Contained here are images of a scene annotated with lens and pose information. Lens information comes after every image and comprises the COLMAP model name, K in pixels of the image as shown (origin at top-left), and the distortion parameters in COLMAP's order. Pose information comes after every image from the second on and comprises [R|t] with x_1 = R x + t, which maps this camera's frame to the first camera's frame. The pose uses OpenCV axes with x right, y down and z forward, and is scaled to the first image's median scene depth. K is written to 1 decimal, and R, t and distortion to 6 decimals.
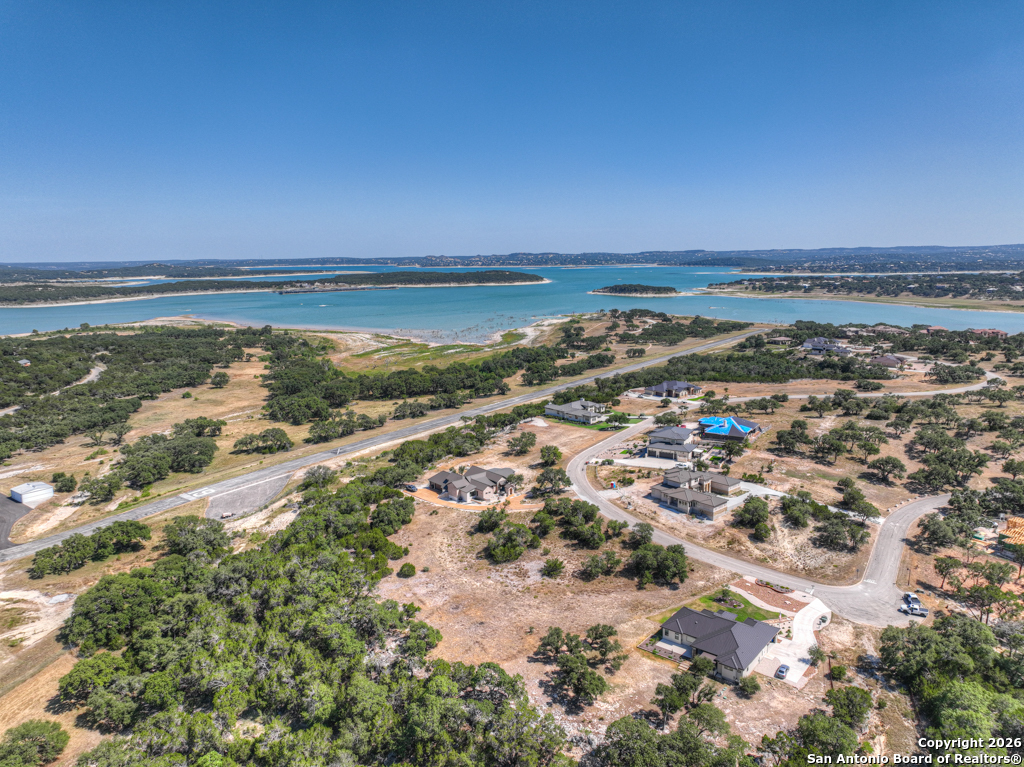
lens RADIAL K [[718.9, 0, 512.7], [0, 718.9, 387.7], [0, 0, 1]] dist [-0.004758, 0.022732]
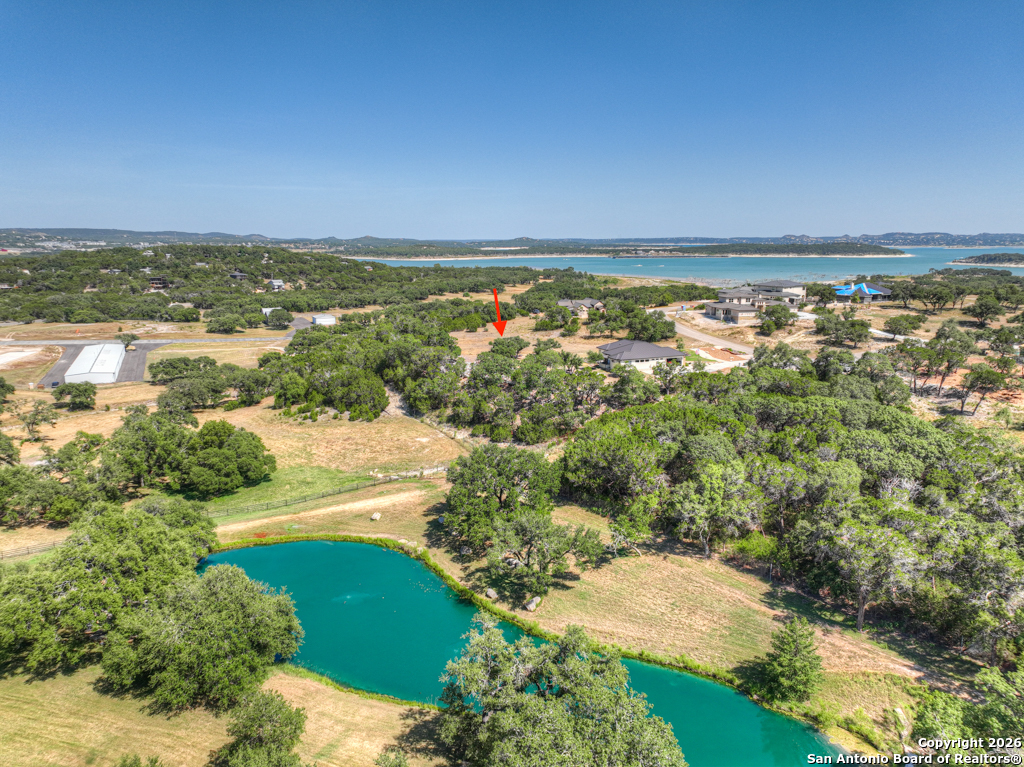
lens RADIAL K [[718.9, 0, 512.7], [0, 718.9, 384.5], [0, 0, 1]] dist [-0.004758, 0.022732]
pose [[0.884604, 0.103331, -0.454751, 0.332587], [-0.095069, 0.994623, 0.041071, 0.181714], [0.456550, 0.006901, 0.889671, -0.098406]]
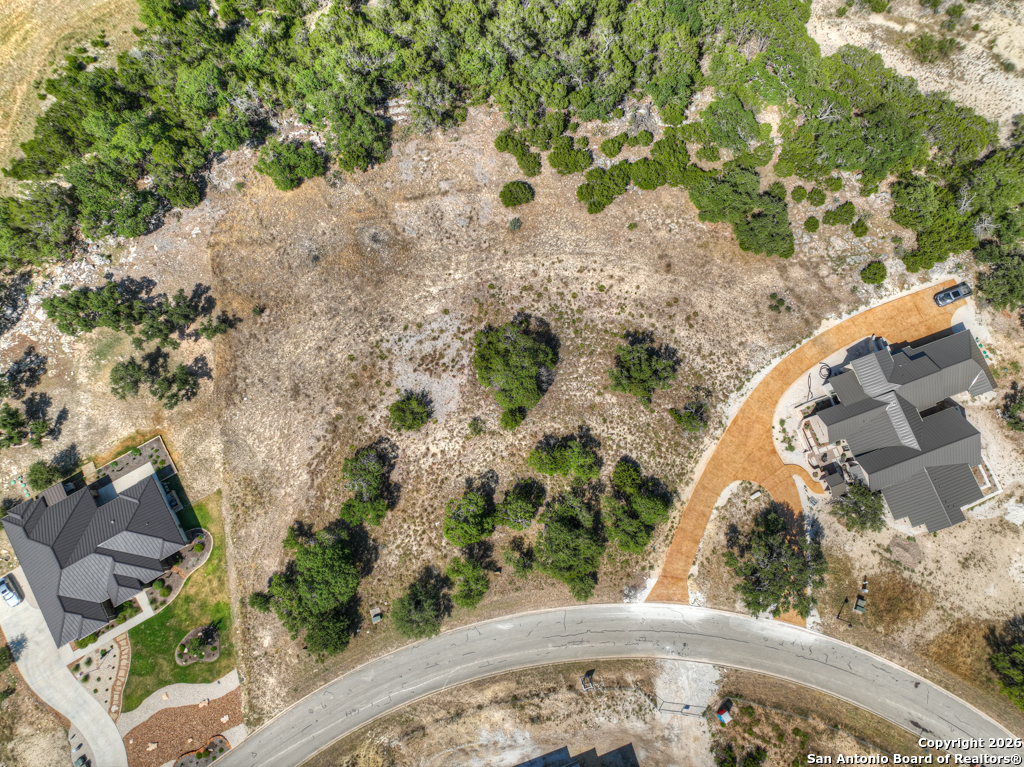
lens RADIAL K [[718.9, 0, 513.3], [0, 718.9, 376.3], [0, 0, 1]] dist [-0.004758, 0.022732]
pose [[-0.351802, 0.921422, -0.164978, 0.057260], [-0.175742, 0.108096, 0.978484, -0.194113], [0.919429, 0.373226, 0.123904, 0.601715]]
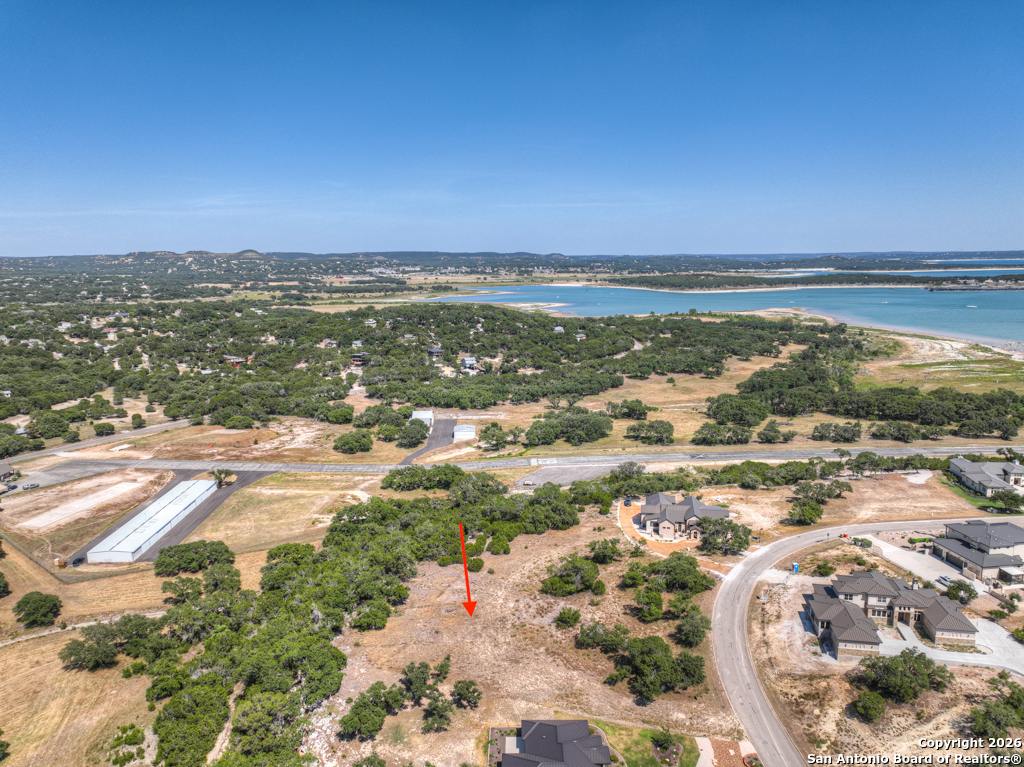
lens RADIAL K [[718.9, 0, 512.4], [0, 718.9, 387.8], [0, 0, 1]] dist [-0.004758, 0.022732]
pose [[0.626163, 0.148514, -0.765418, 0.383463], [-0.140151, 0.987141, 0.076883, -0.047973], [0.766993, 0.059133, 0.638925, 0.230947]]
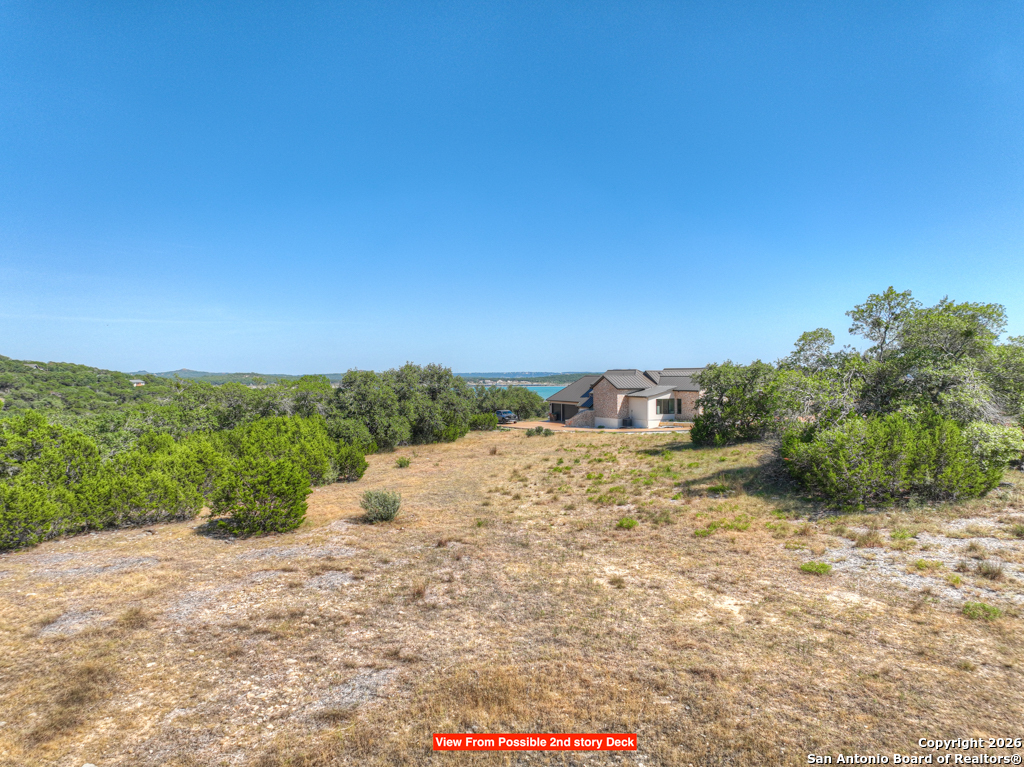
lens RADIAL K [[718.9, 0, 512.4], [0, 718.9, 386.0], [0, 0, 1]] dist [-0.004758, 0.022732]
pose [[0.966840, 0.013054, -0.255050, -0.031032], [-0.055466, 0.985587, -0.159816, 0.154268], [0.249288, 0.168663, 0.953629, 0.523993]]
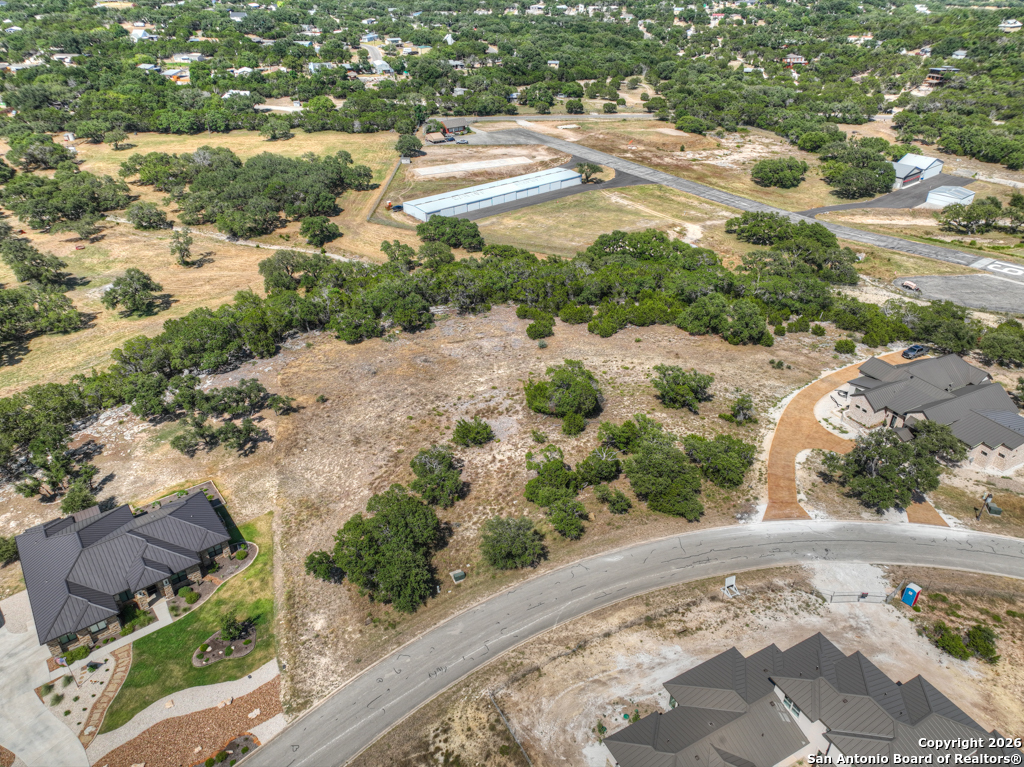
lens RADIAL K [[718.9, 0, 511.8], [0, 718.9, 382.3], [0, 0, 1]] dist [-0.004758, 0.022732]
pose [[-0.233896, 0.510498, -0.827457, 0.304784], [-0.173187, 0.815577, 0.552123, -0.064207], [0.956713, 0.272445, -0.102348, 0.652201]]
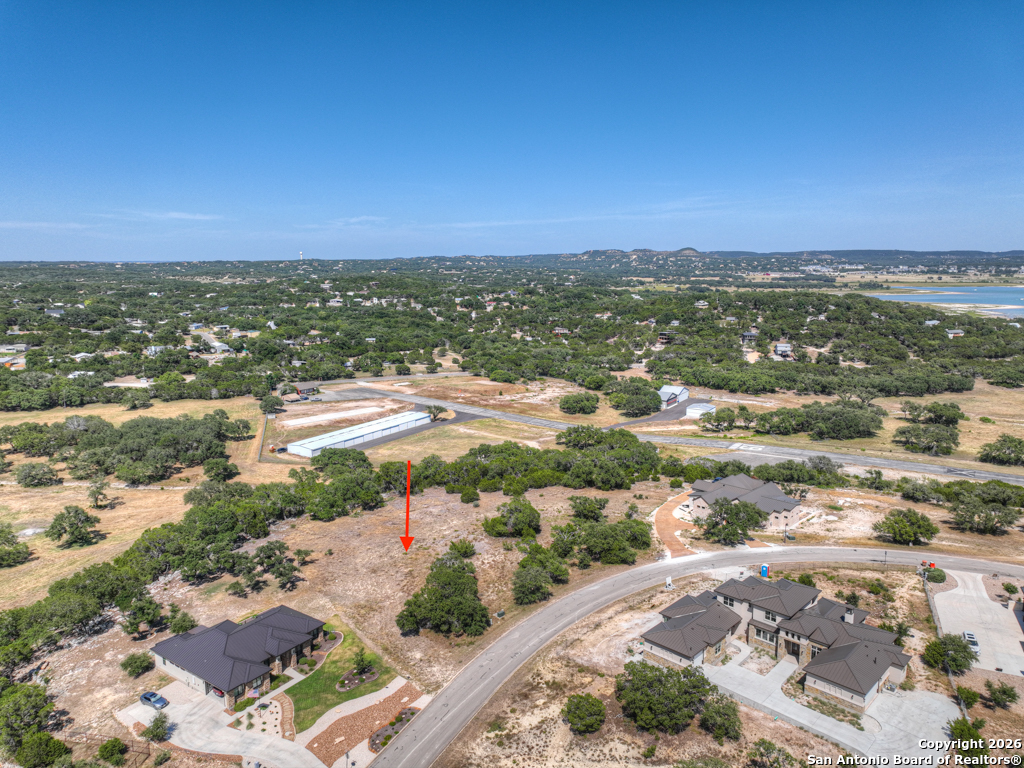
lens RADIAL K [[718.9, 0, 512.1], [0, 718.9, 388.0], [0, 0, 1]] dist [-0.004758, 0.022732]
pose [[0.071849, 0.187761, -0.979583, 0.487404], [-0.177144, 0.968910, 0.172722, -0.043686], [0.981559, 0.161118, 0.102876, 0.571640]]
